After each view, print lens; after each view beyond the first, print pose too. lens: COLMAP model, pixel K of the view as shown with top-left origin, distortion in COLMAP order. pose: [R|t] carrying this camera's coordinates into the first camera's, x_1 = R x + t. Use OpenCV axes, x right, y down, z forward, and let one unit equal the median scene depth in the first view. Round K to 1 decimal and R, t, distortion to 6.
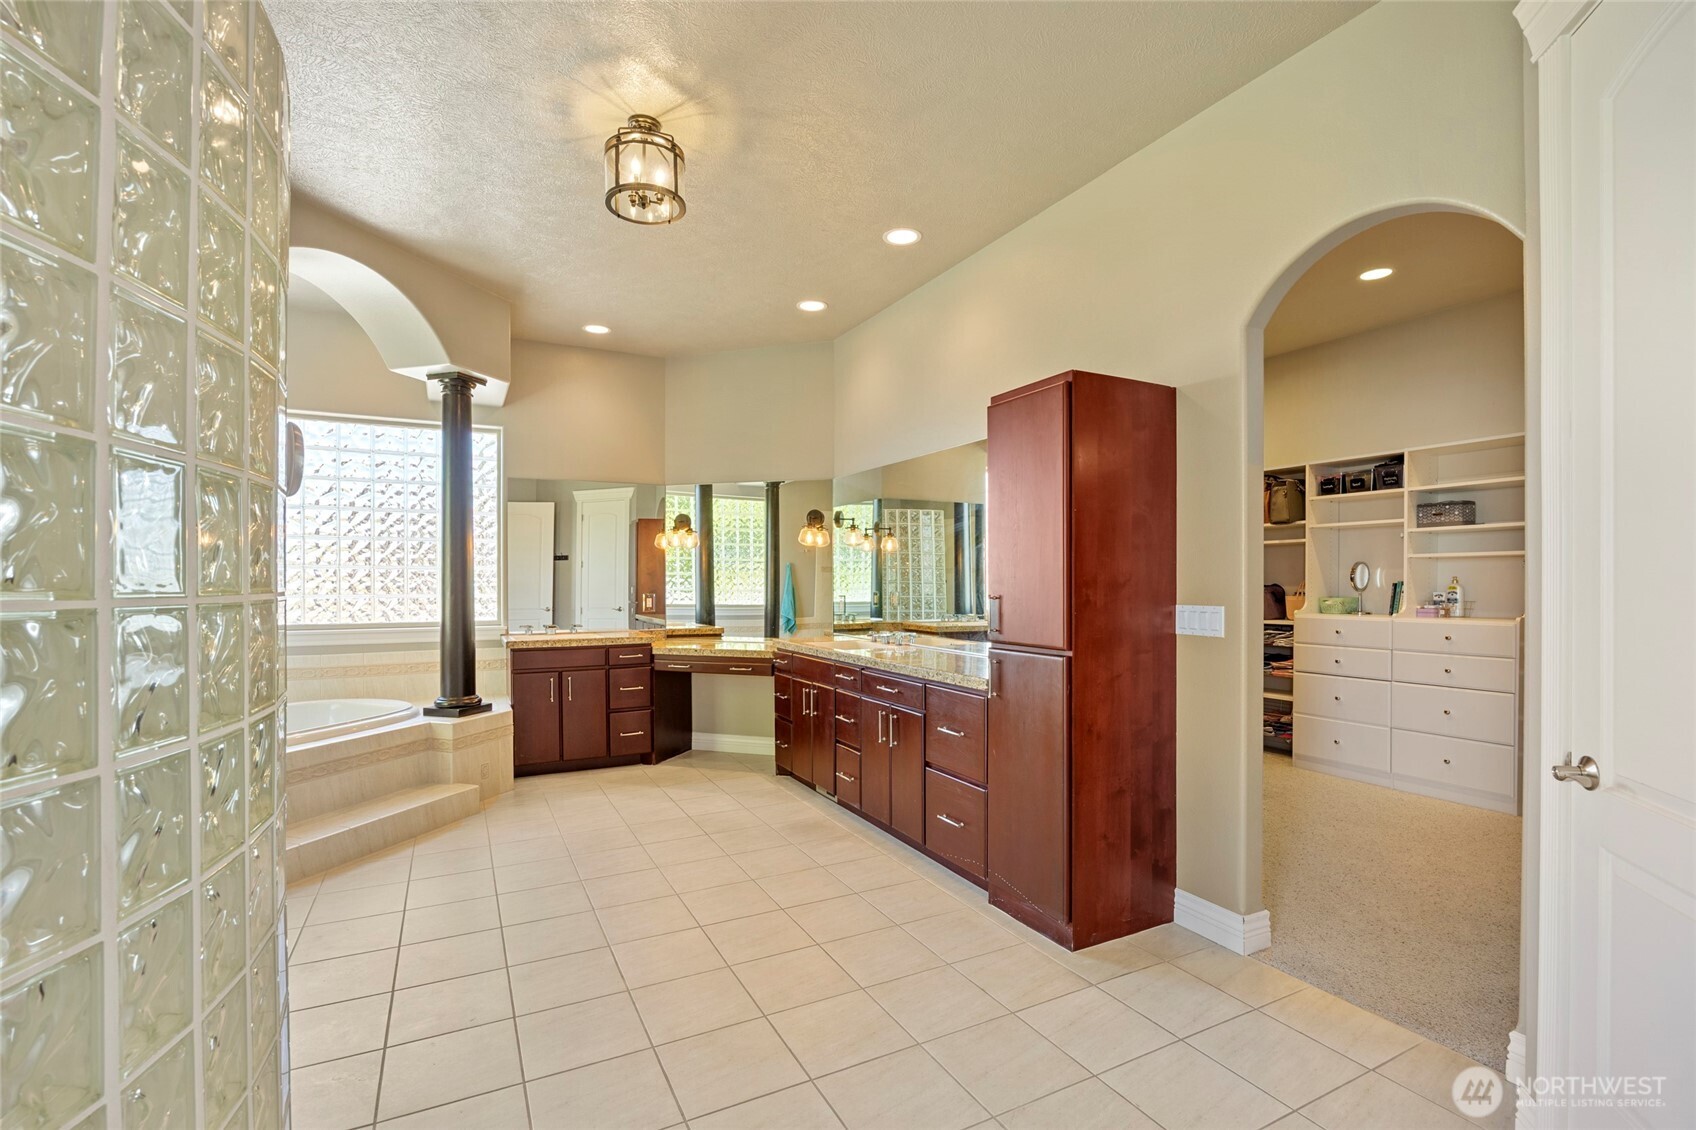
lens RADIAL K [[762.6, 0, 851.6], [0, 762.6, 576.1], [0, 0, 1]] dist [-0.011726, 0.000155]
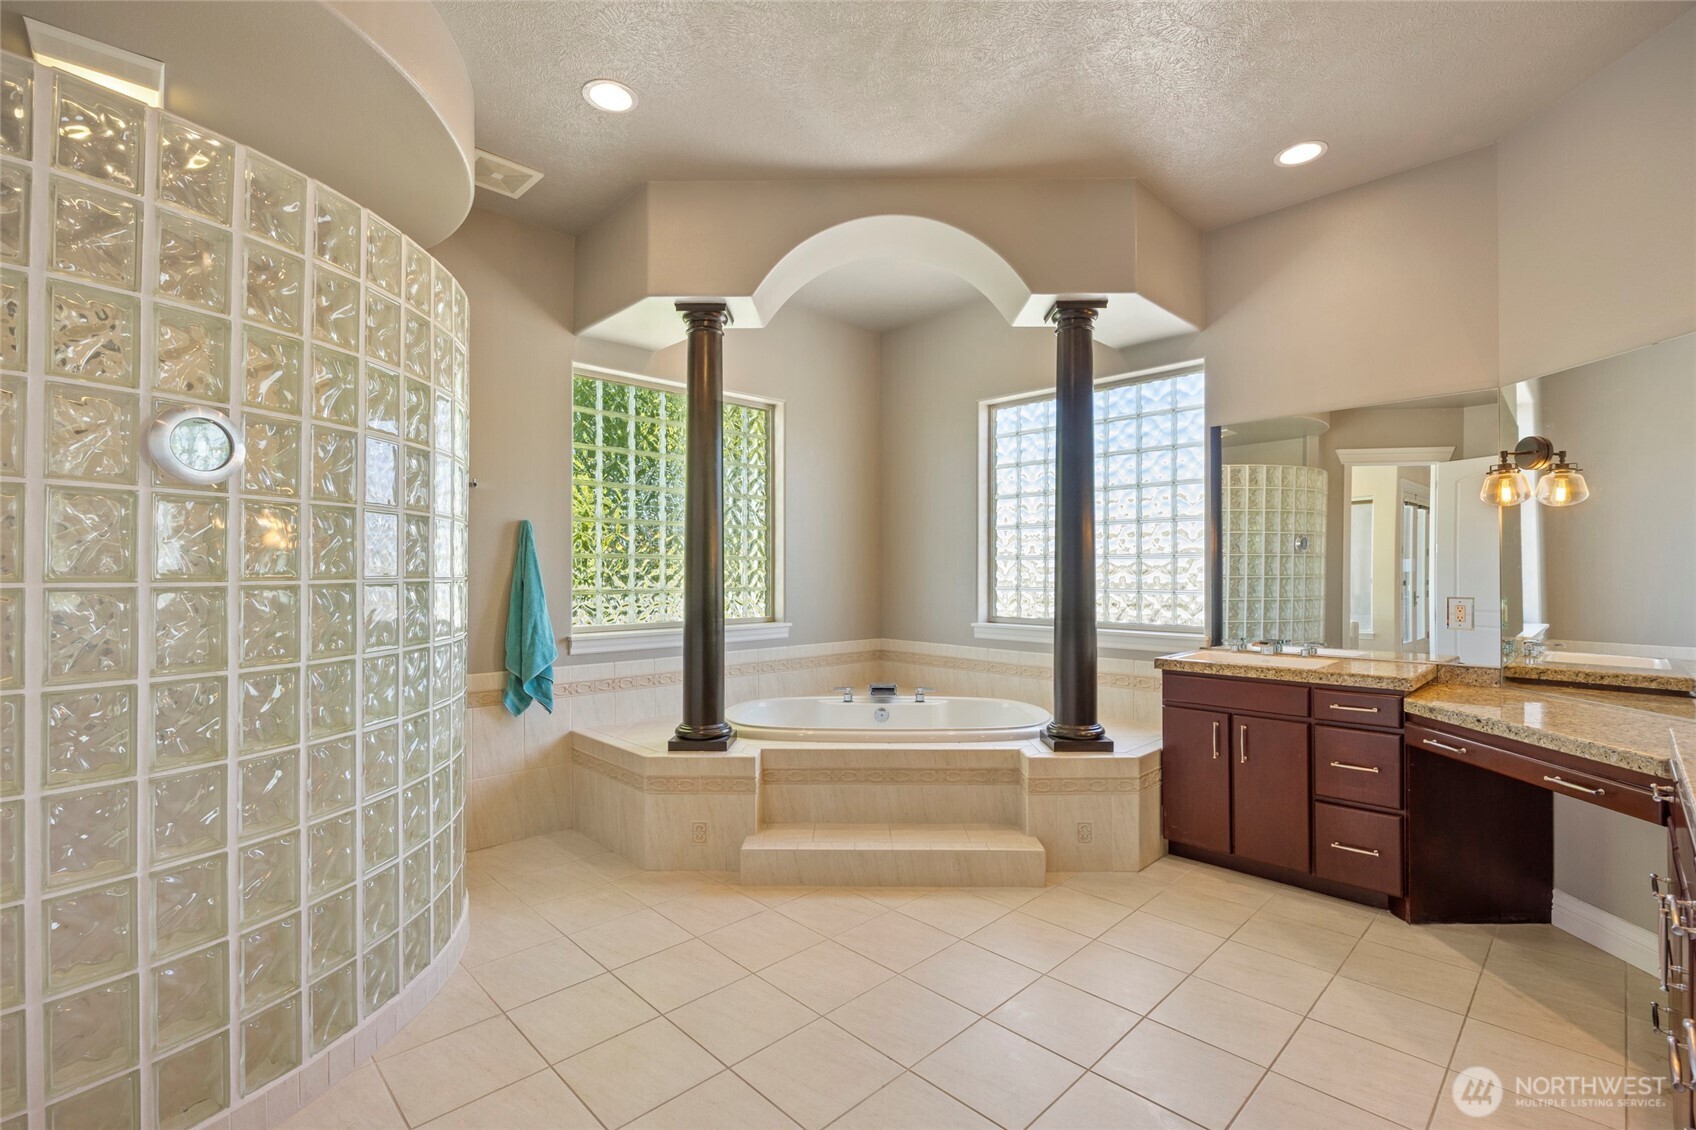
lens RADIAL K [[762.6, 0, 848.3], [0, 762.6, 561.3], [0, 0, 1]] dist [-0.011726, 0.000155]
pose [[0.285958, -0.012610, -0.958159, 0.143289], [0.004506, 0.999920, -0.011815, 0.002878], [0.958232, -0.000939, 0.285992, 0.521957]]
